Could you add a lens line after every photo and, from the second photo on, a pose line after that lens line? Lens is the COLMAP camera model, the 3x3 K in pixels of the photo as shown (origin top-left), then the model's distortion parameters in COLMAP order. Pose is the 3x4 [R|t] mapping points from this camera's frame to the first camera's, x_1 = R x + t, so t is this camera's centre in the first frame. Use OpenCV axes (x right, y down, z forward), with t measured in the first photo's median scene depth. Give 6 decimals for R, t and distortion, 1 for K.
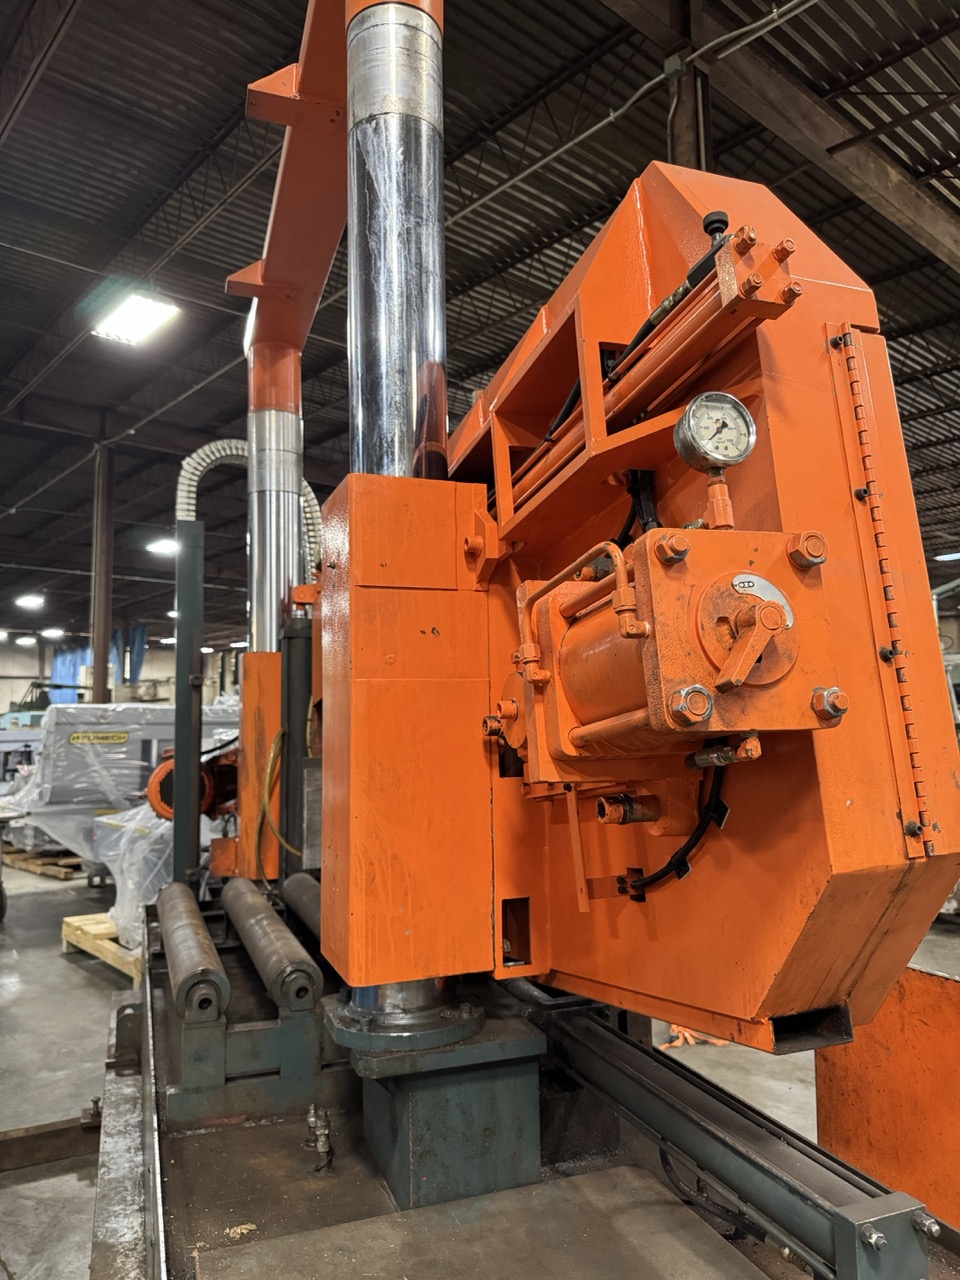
lens RADIAL K [[920.3, 0, 480.0], [0, 920.3, 640.0], [0, 0, 1]] dist [-0.008015, 0.000300]
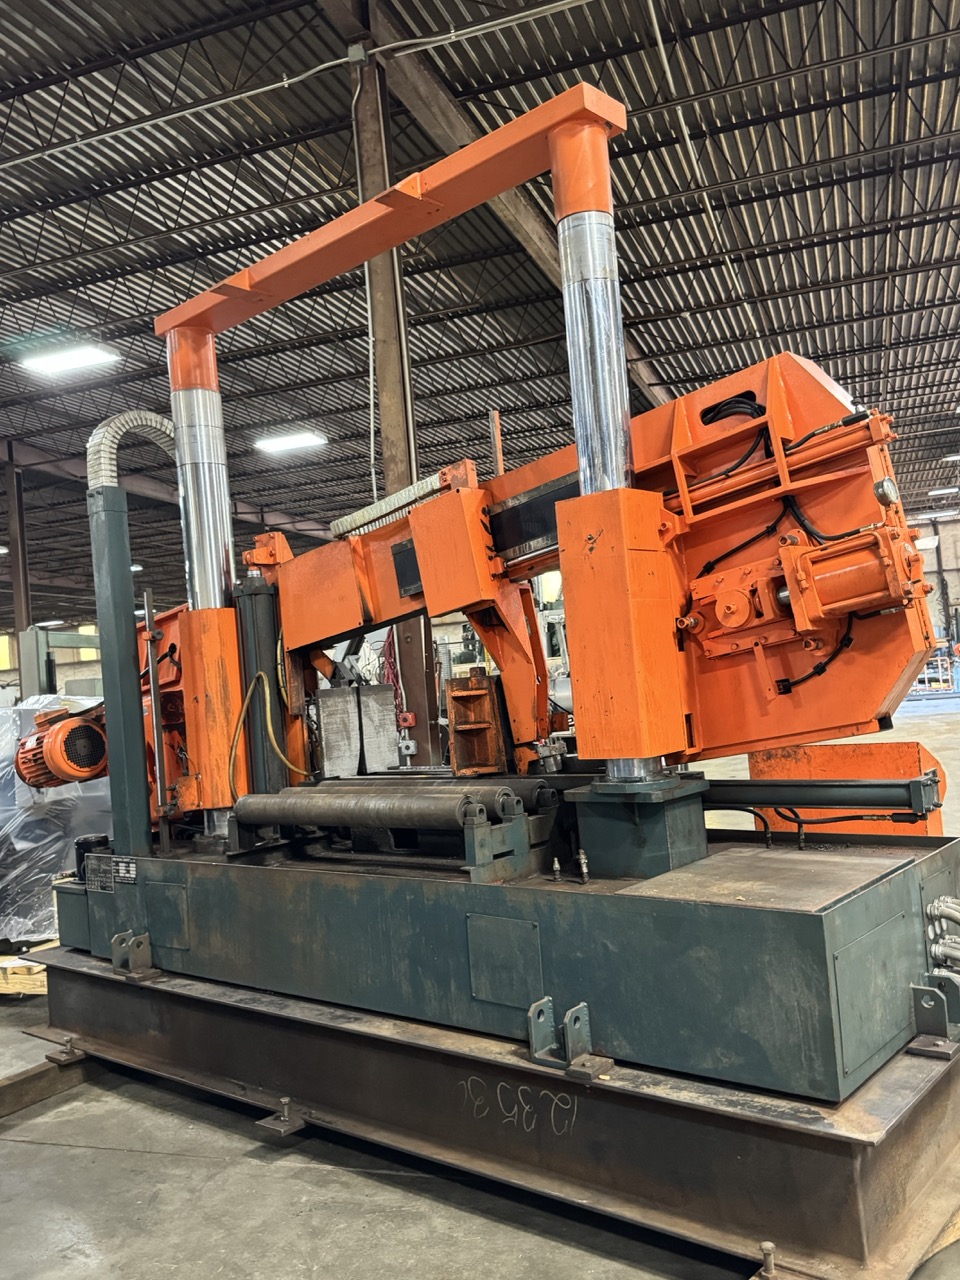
lens RADIAL K [[1076.0, 0, 480.0], [0, 1076.0, 640.0], [0, 0, 1]] dist [-0.007886, -0.009663]
pose [[0.866824, -0.044477, 0.496627, -0.570027], [0.031025, 0.998895, 0.035307, 0.014918], [-0.497649, -0.015197, 0.867246, -0.278835]]
